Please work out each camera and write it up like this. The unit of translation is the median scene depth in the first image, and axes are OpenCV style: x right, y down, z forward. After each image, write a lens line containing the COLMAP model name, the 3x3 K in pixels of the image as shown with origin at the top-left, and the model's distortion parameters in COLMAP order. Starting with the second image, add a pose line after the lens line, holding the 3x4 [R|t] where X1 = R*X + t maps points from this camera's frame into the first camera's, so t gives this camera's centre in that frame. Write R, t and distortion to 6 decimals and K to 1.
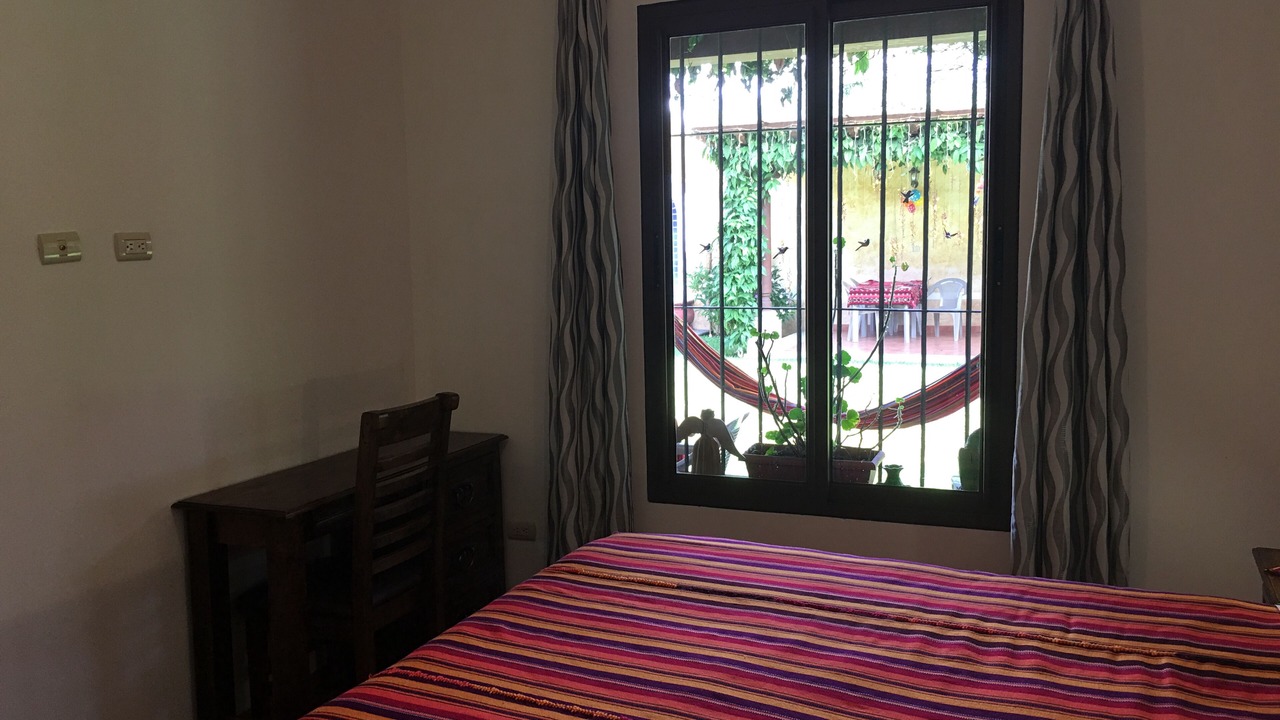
lens RADIAL K [[1088.0, 0, 622.9], [0, 1088.0, 358.3], [0, 0, 1]] dist [0.070580, -0.096551]
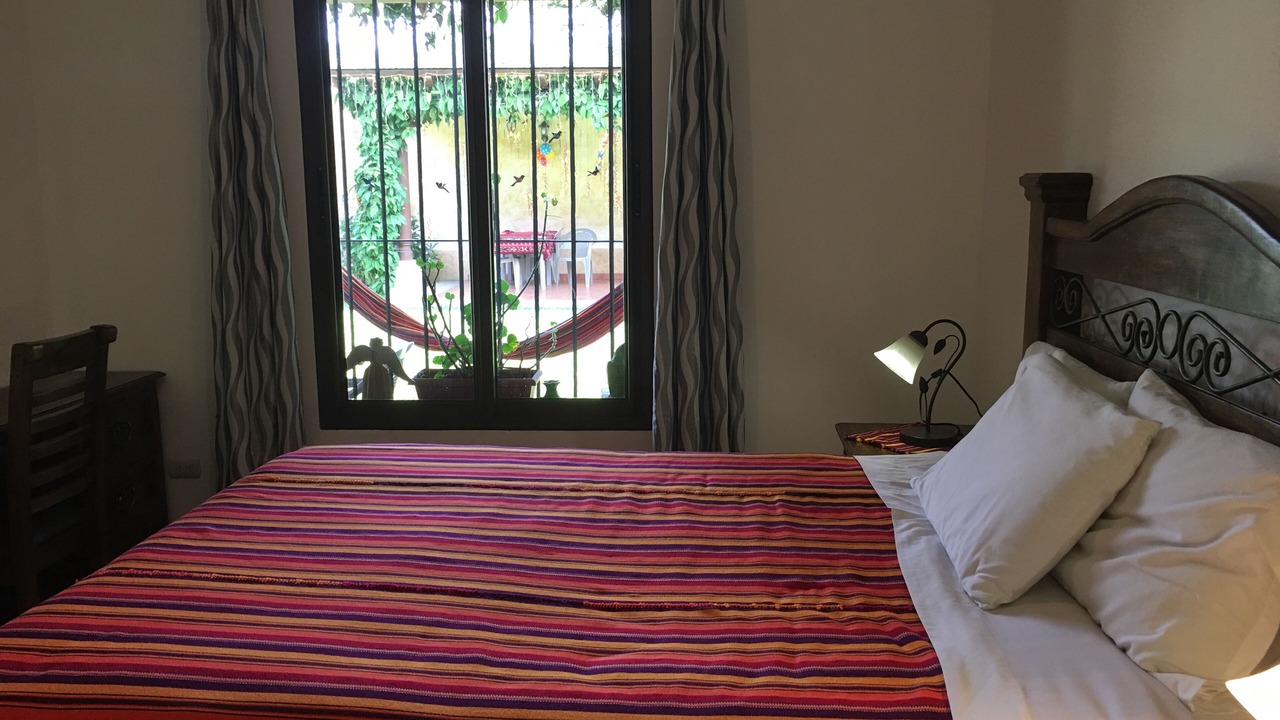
lens RADIAL K [[1088.0, 0, 622.9], [0, 1088.0, 358.3], [0, 0, 1]] dist [0.070580, -0.096551]
pose [[0.944943, -0.038925, 0.324911, -0.044501], [0.025994, 0.998691, 0.044047, 0.030437], [-0.326200, -0.033176, 0.944718, -0.070726]]
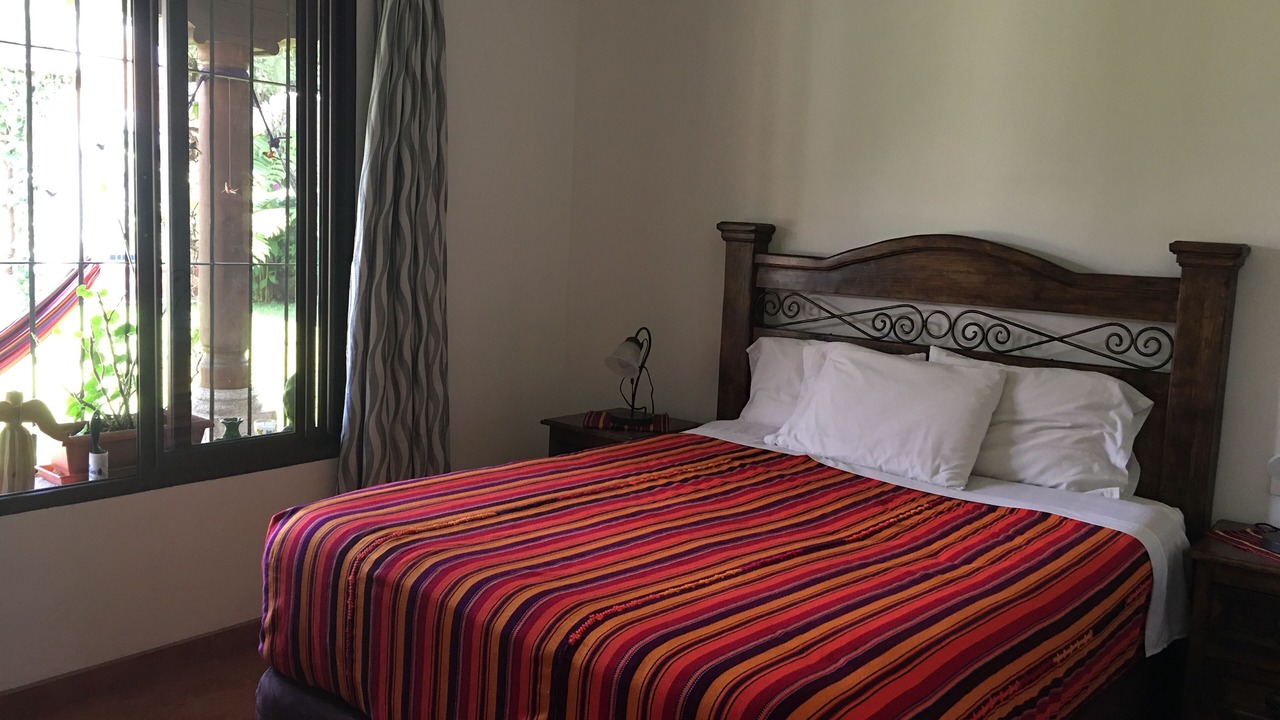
lens RADIAL K [[1088.0, 0, 622.9], [0, 1088.0, 358.3], [0, 0, 1]] dist [0.070580, -0.096551]
pose [[0.262425, -0.085023, 0.961199, -0.649480], [0.058962, 0.995662, 0.071973, -0.009307], [-0.963149, 0.037787, 0.266300, 0.407209]]
